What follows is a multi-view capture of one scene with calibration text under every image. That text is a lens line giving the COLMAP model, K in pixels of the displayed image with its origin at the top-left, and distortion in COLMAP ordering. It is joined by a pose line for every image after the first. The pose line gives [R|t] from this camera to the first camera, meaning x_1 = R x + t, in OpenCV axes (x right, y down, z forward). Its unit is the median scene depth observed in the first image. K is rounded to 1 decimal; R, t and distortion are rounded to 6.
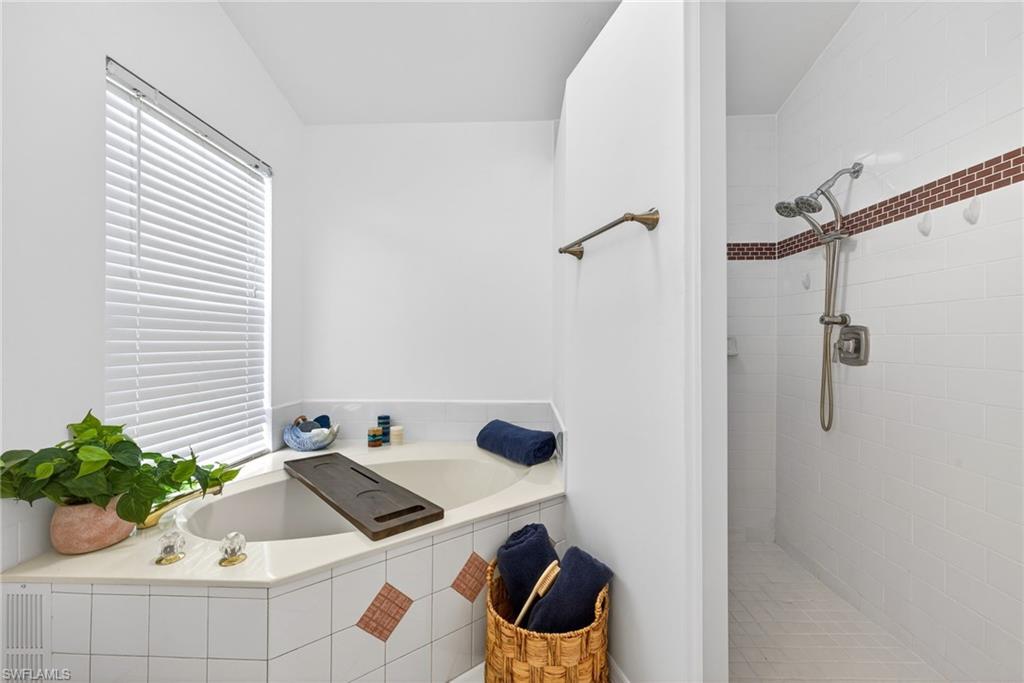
lens RADIAL K [[452.6, 0, 506.3], [0, 452.6, 339.9], [0, 0, 1]] dist [0.012652, 0.000431]
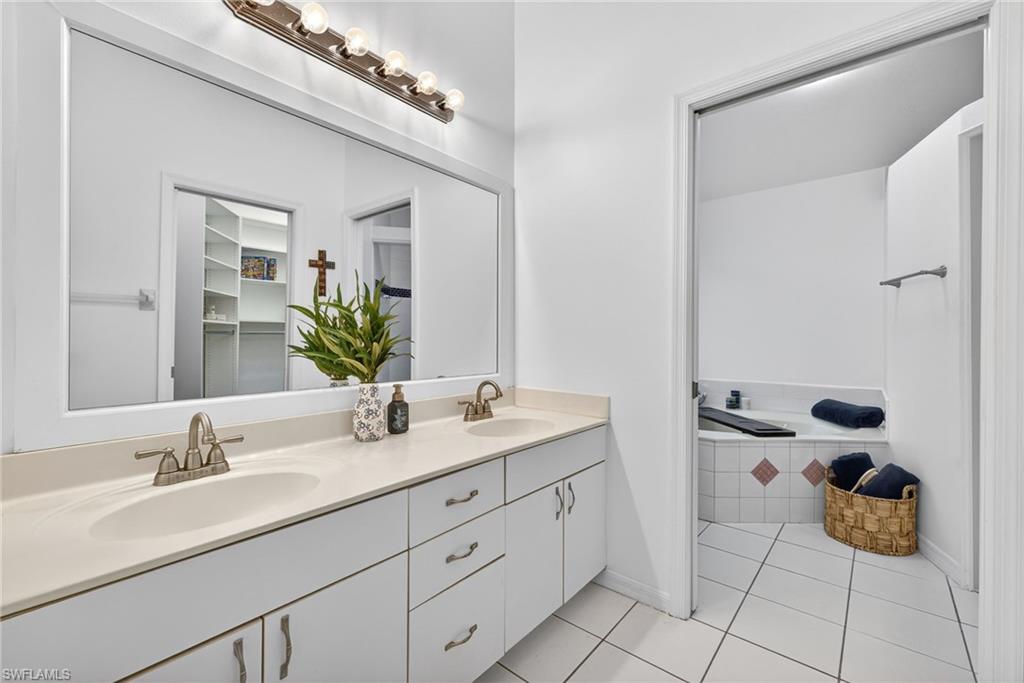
lens RADIAL K [[452.6, 0, 506.3], [0, 452.6, 339.9], [0, 0, 1]] dist [0.012652, 0.000431]
pose [[0.810810, 0.003106, -0.585301, -0.011869], [-0.003829, 0.999993, 0.000002, 0.007749], [0.585296, 0.002240, 0.810816, -1.238327]]
